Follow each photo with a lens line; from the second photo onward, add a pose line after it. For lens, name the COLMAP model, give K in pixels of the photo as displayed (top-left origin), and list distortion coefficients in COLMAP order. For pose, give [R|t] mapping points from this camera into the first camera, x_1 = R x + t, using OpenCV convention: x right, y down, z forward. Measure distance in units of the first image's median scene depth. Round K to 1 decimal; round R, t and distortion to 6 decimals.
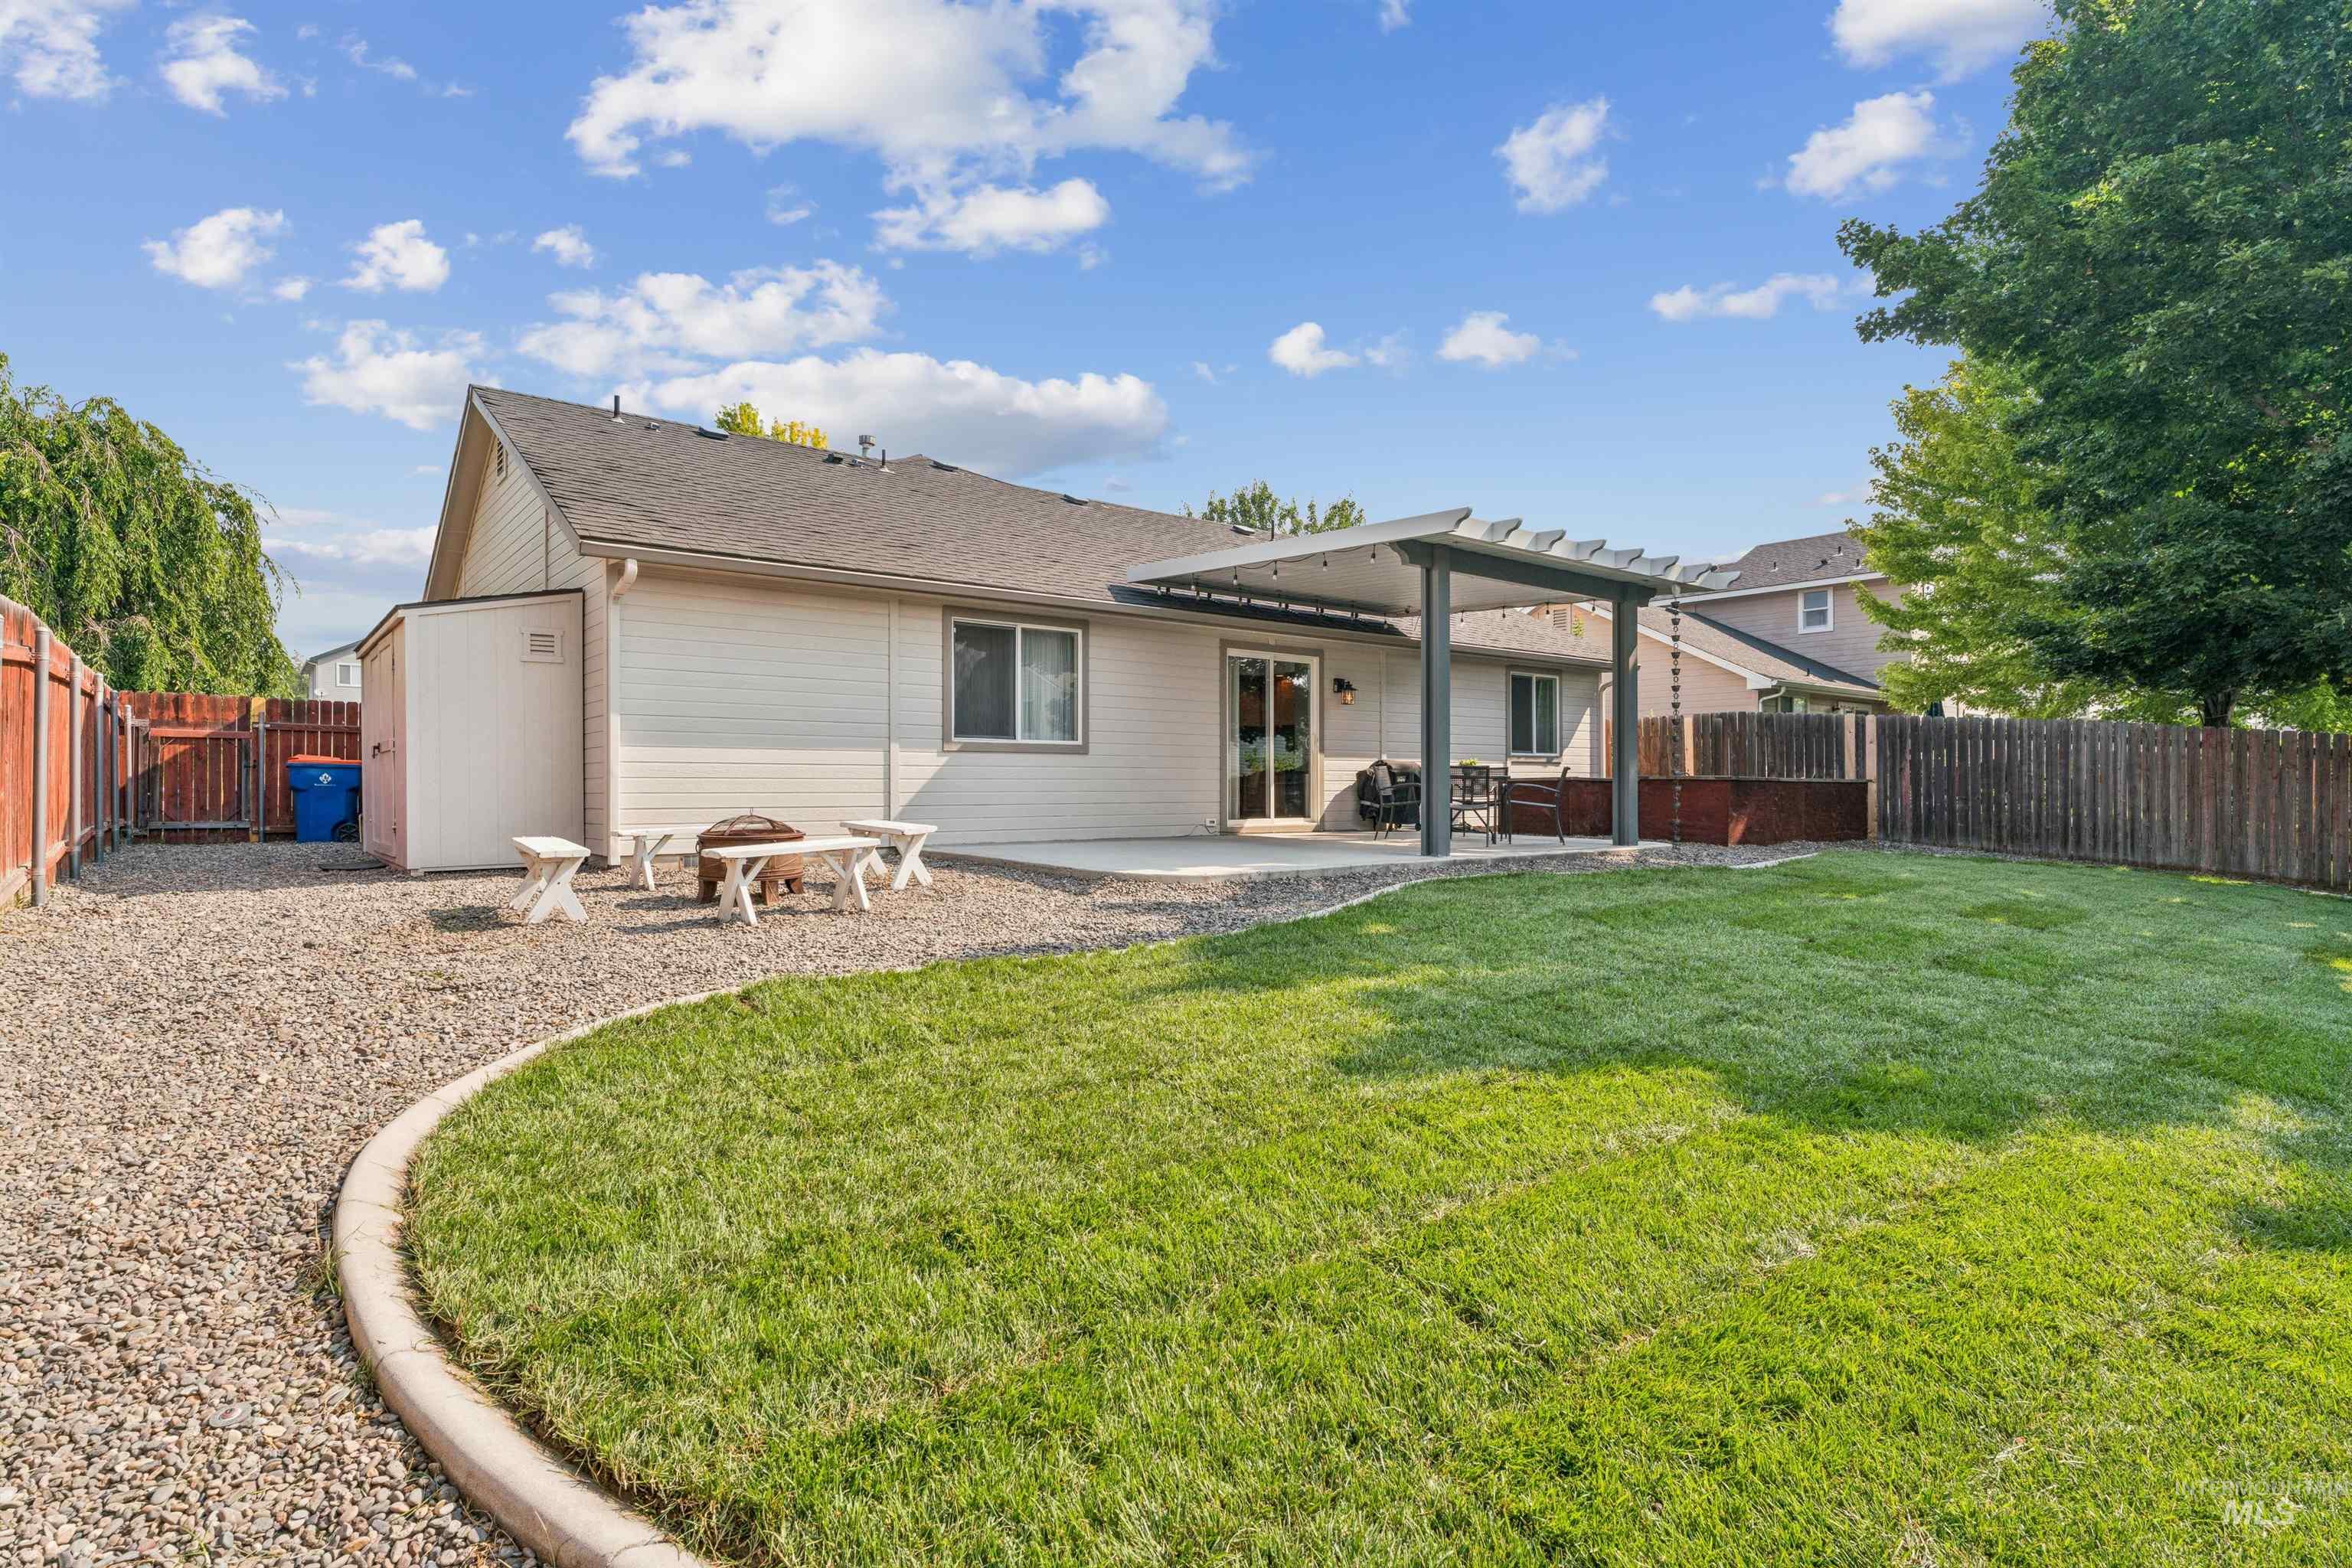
lens RADIAL K [[1171.3, 0, 1171.7], [0, 1171.3, 788.1], [0, 0, 1]] dist [0.000623, -0.000992]
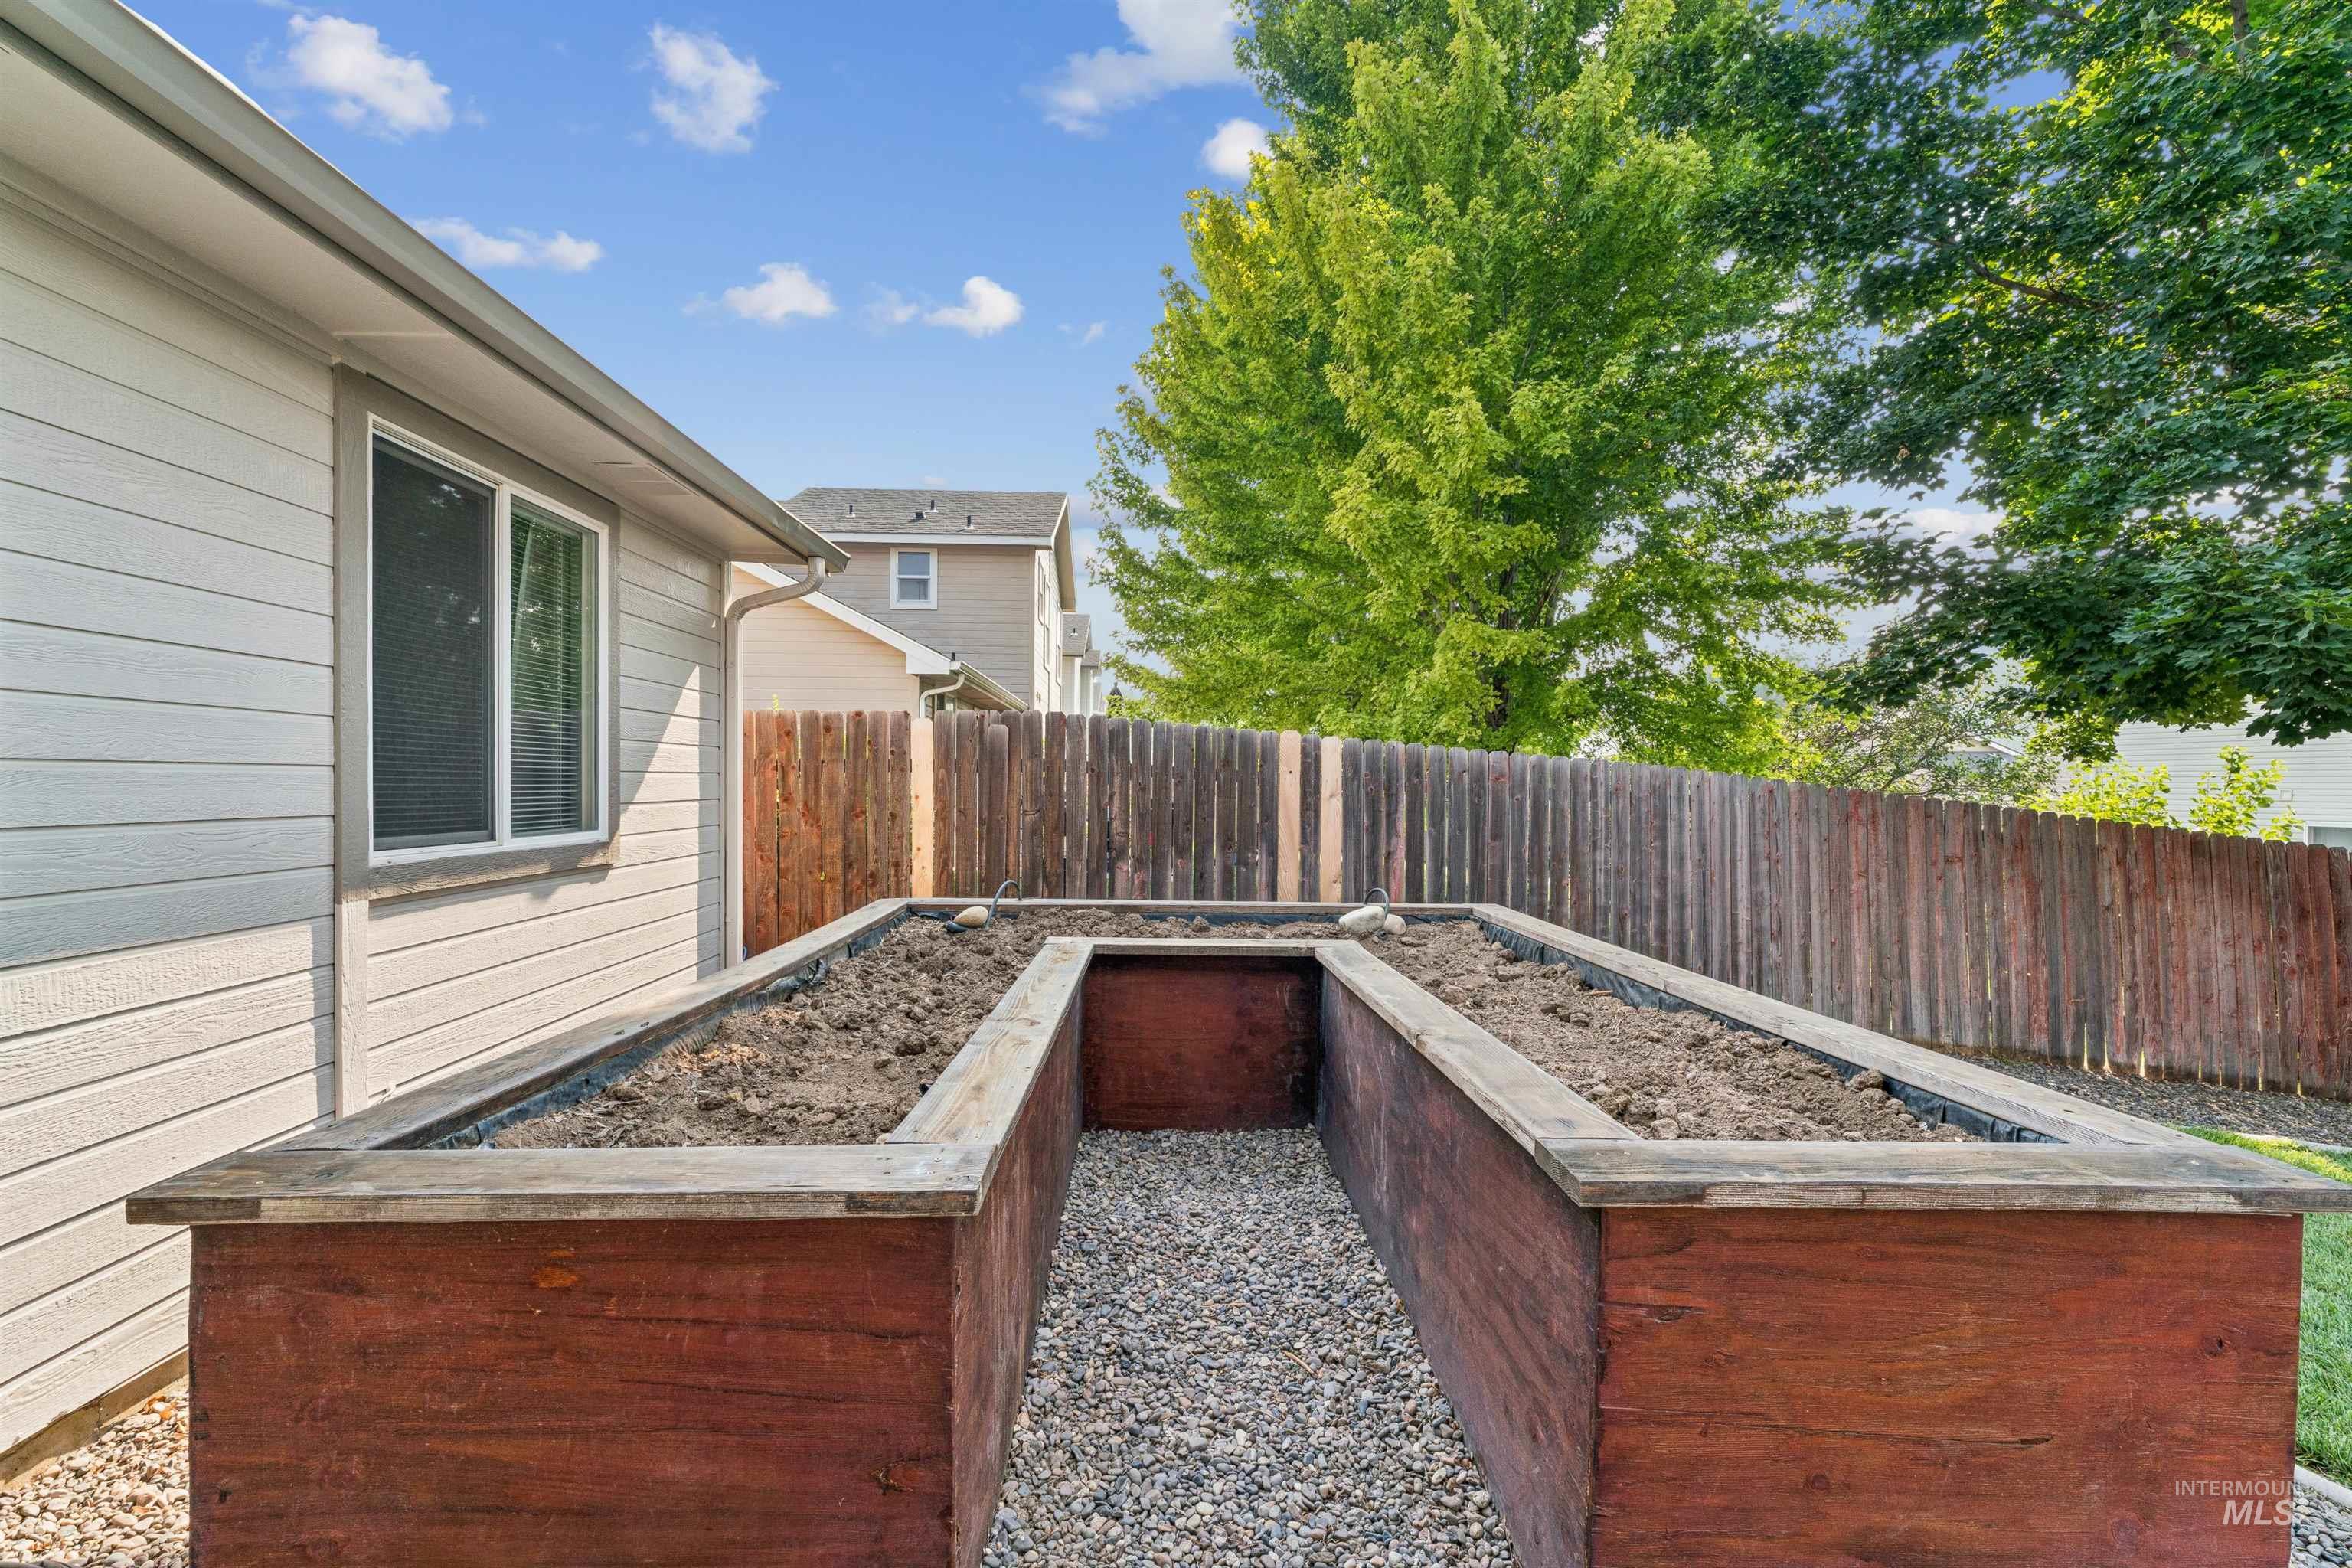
lens RADIAL K [[1014.4, 0, 1210.2], [0, 1014.4, 784.9], [0, 0, 1]] dist [-0.006793, -0.000311]
pose [[0.572411, 0.006134, 0.819944, 0.294059], [-0.009697, 0.999953, -0.000711, -0.053055], [-0.819909, -0.007544, 0.572444, 0.999971]]
